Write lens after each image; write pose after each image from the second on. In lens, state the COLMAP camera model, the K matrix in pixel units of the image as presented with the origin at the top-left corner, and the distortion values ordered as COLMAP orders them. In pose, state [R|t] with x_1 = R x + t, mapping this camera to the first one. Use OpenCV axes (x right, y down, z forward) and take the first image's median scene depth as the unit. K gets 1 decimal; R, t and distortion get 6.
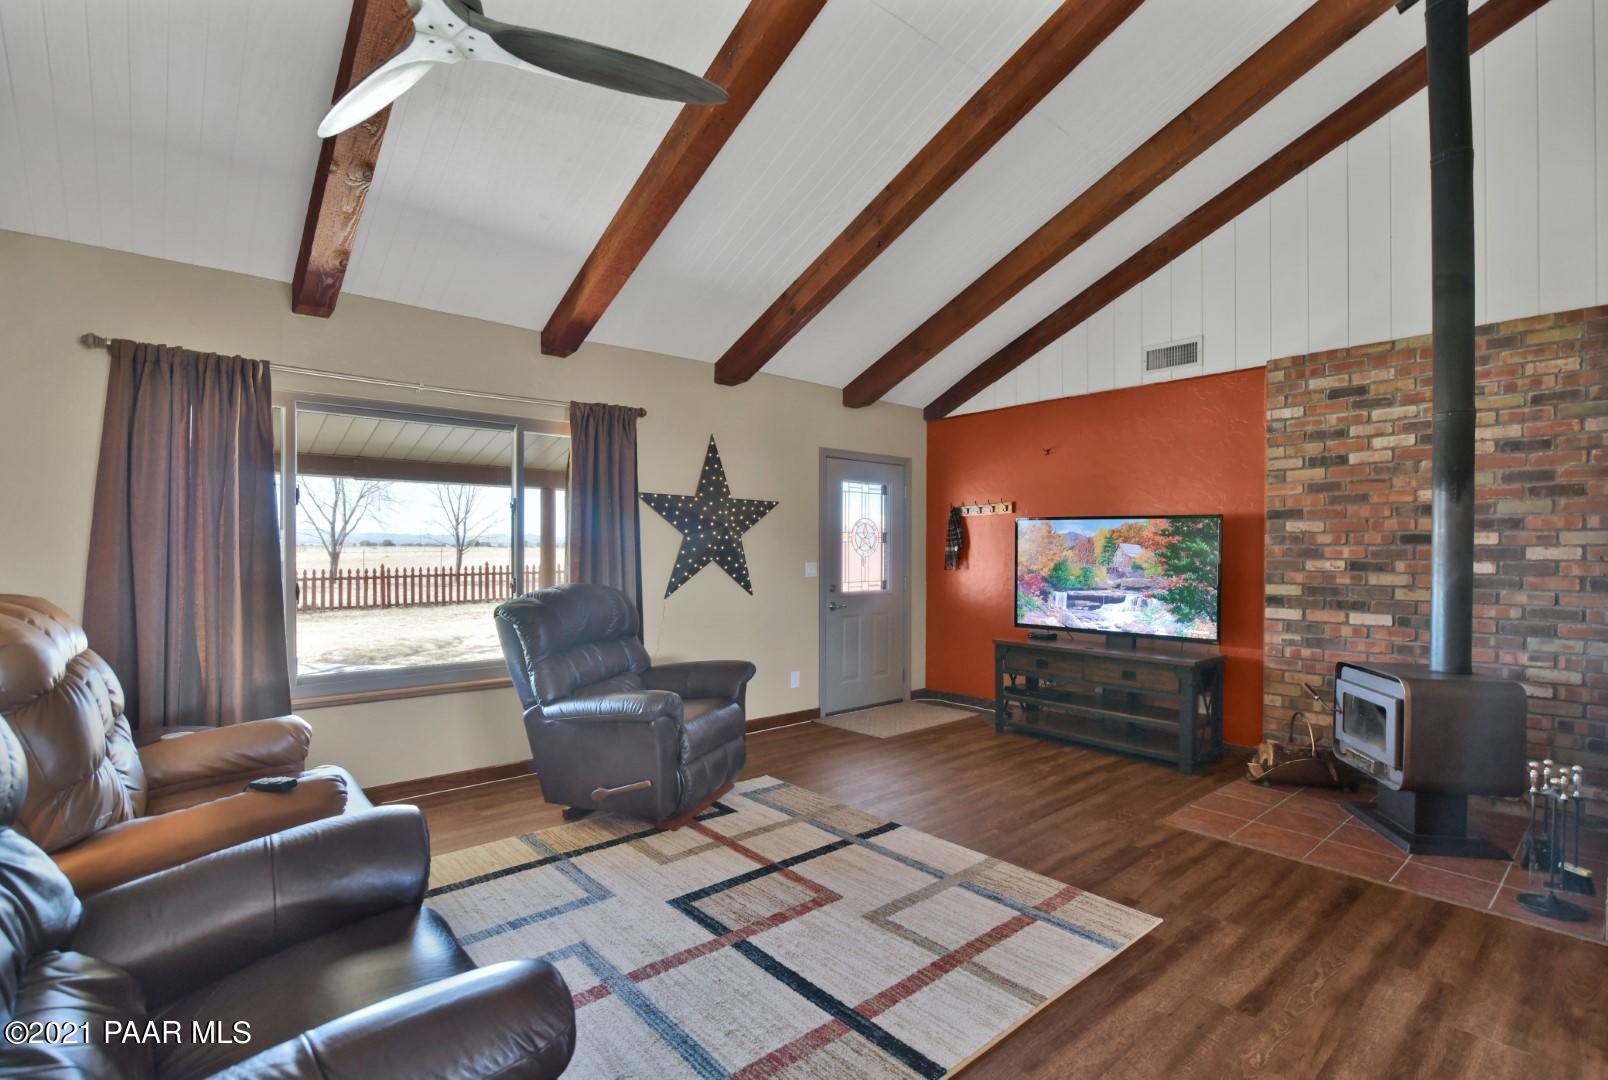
lens RADIAL K [[754.7, 0, 810.8], [0, 754.7, 553.2], [0, 0, 1]] dist [-0.018257, 0.000782]
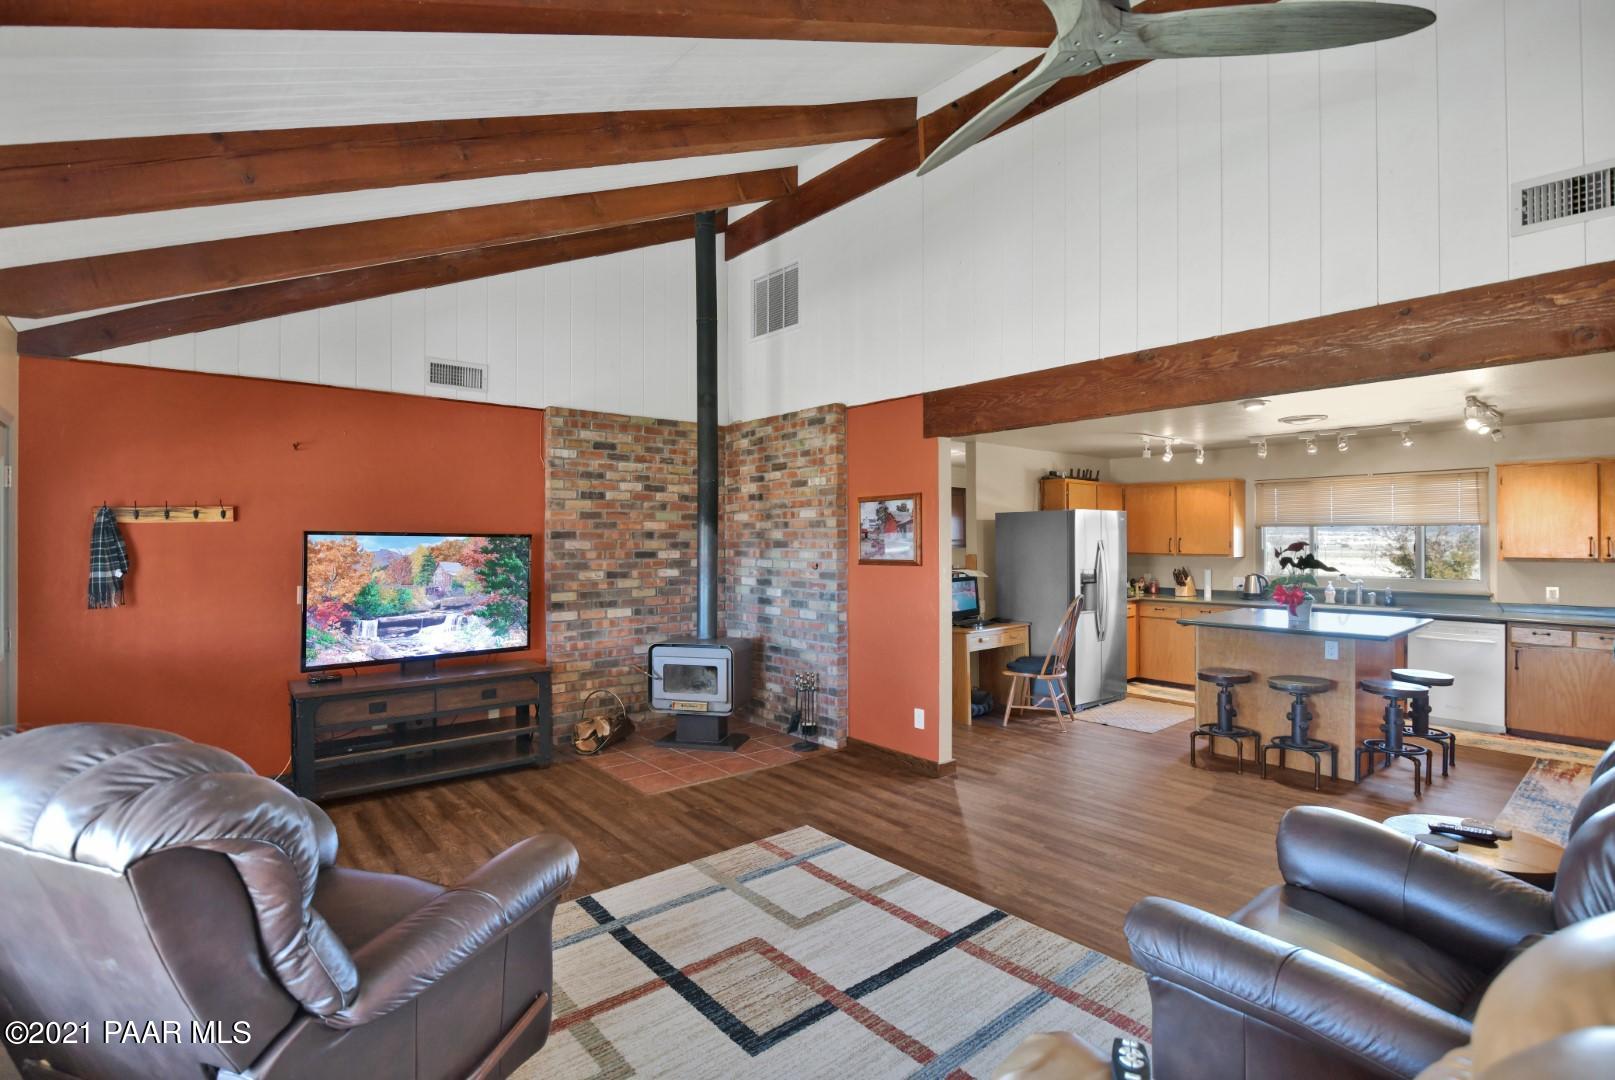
lens RADIAL K [[757.9, 0, 810.3], [0, 757.9, 538.1], [0, 0, 1]] dist [-0.018257, 0.000782]
pose [[0.012213, 0.000709, 0.999925, -0.688596], [0.008643, 0.999962, -0.000814, -0.048443], [-0.999888, 0.008652, 0.012206, 0.661429]]
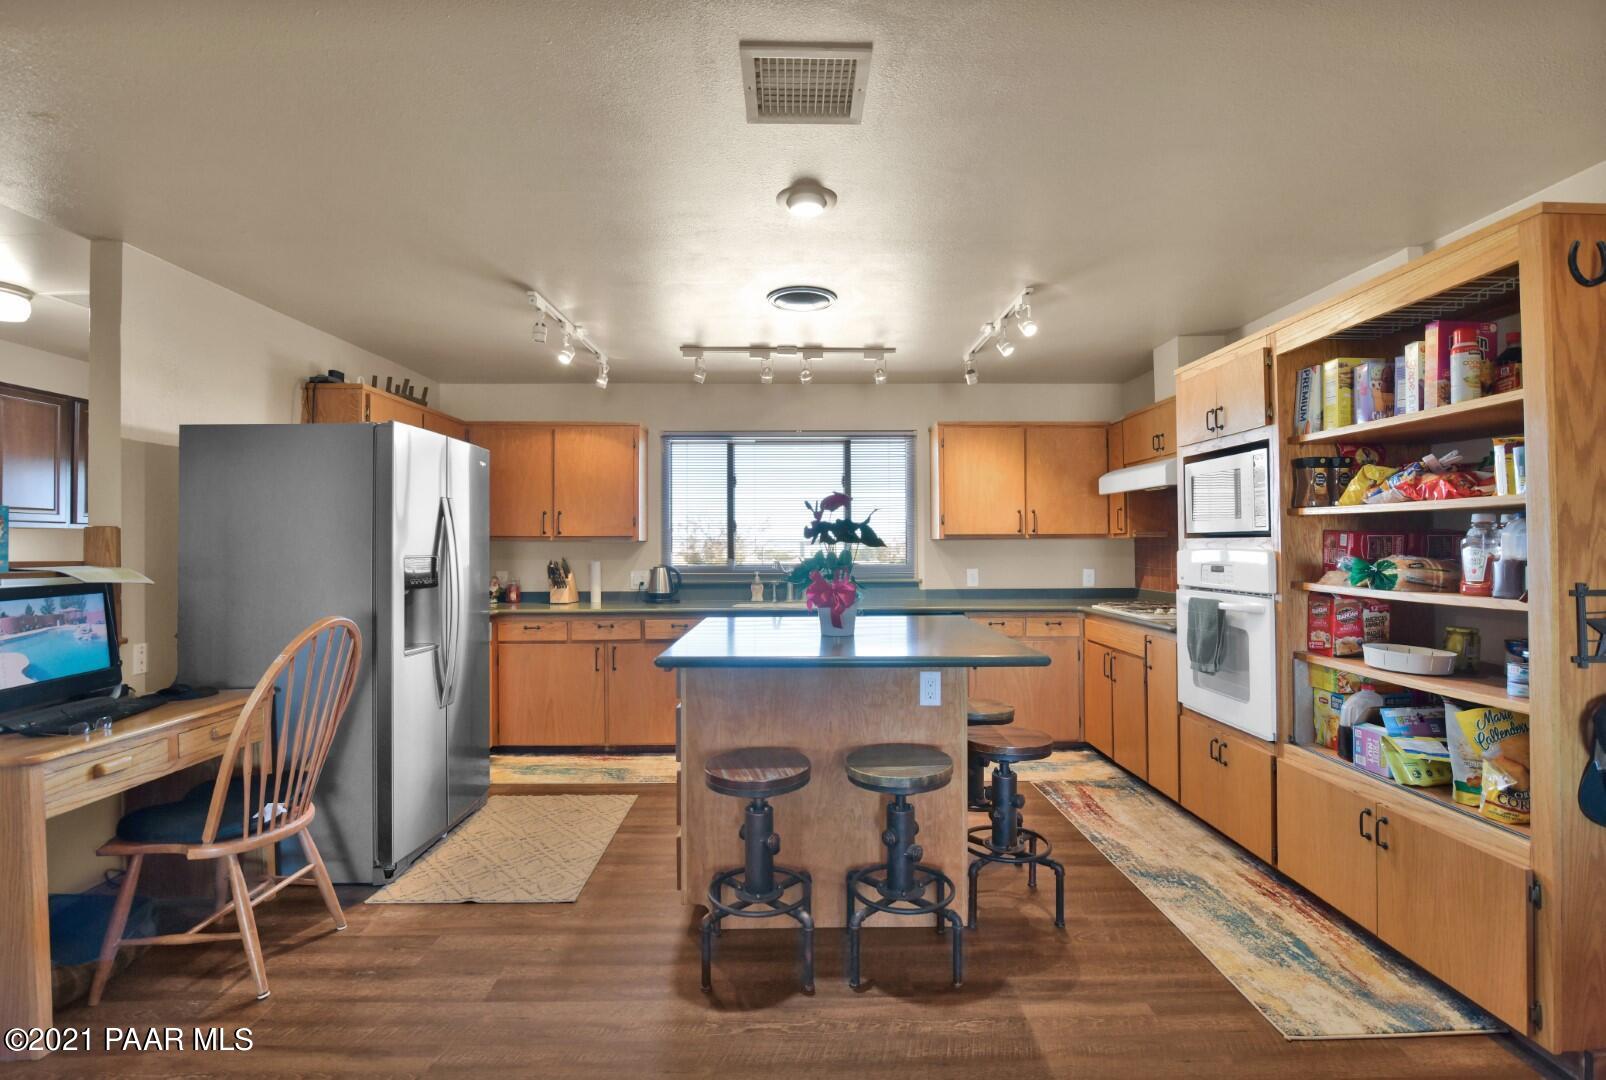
lens RADIAL K [[753.7, 0, 810.4], [0, 753.7, 536.8], [0, 0, 1]] dist [-0.018257, 0.000782]
pose [[-0.766383, 0.009661, 0.642312, 0.189625], [0.007056, 0.999953, -0.006621, 0.010867], [-0.642345, -0.000541, -0.766415, 0.401387]]
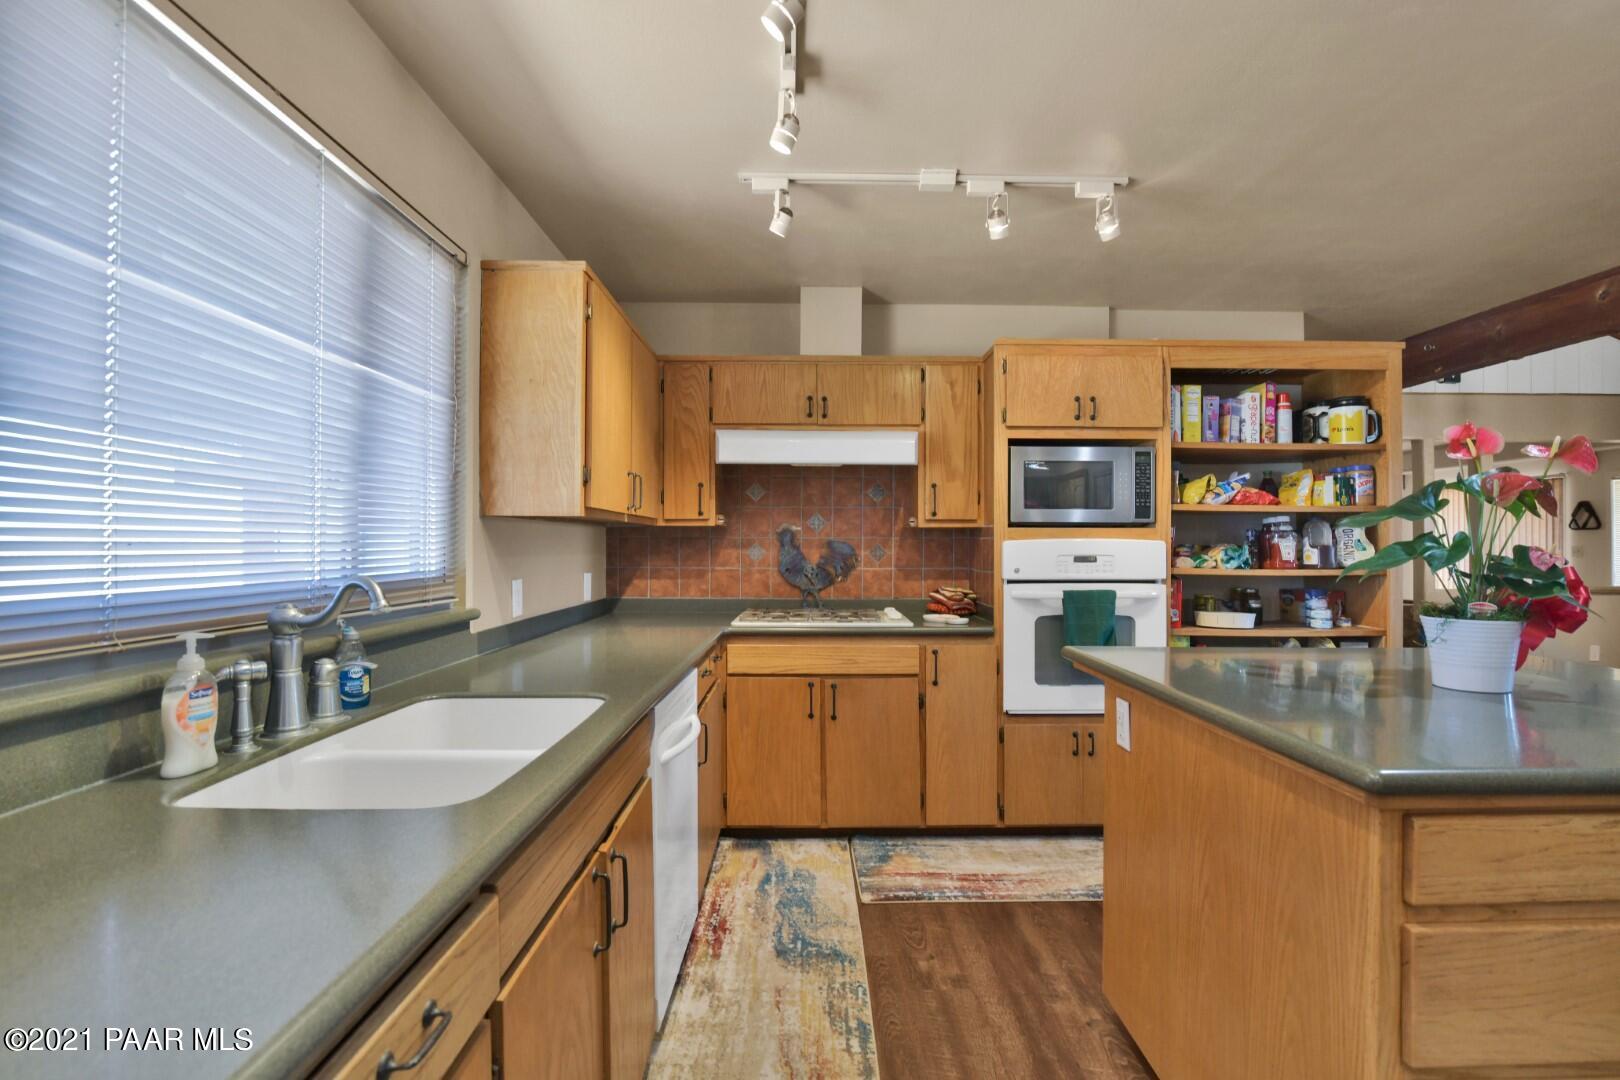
lens RADIAL K [[760.3, 0, 808.4], [0, 760.3, 535.8], [0, 0, 1]] dist [-0.018257, 0.000782]
pose [[-0.654655, -0.012070, -0.755831, 1.159664], [-0.005939, 0.999924, -0.010824, 0.028534], [0.755904, -0.002597, -0.654677, -0.182399]]
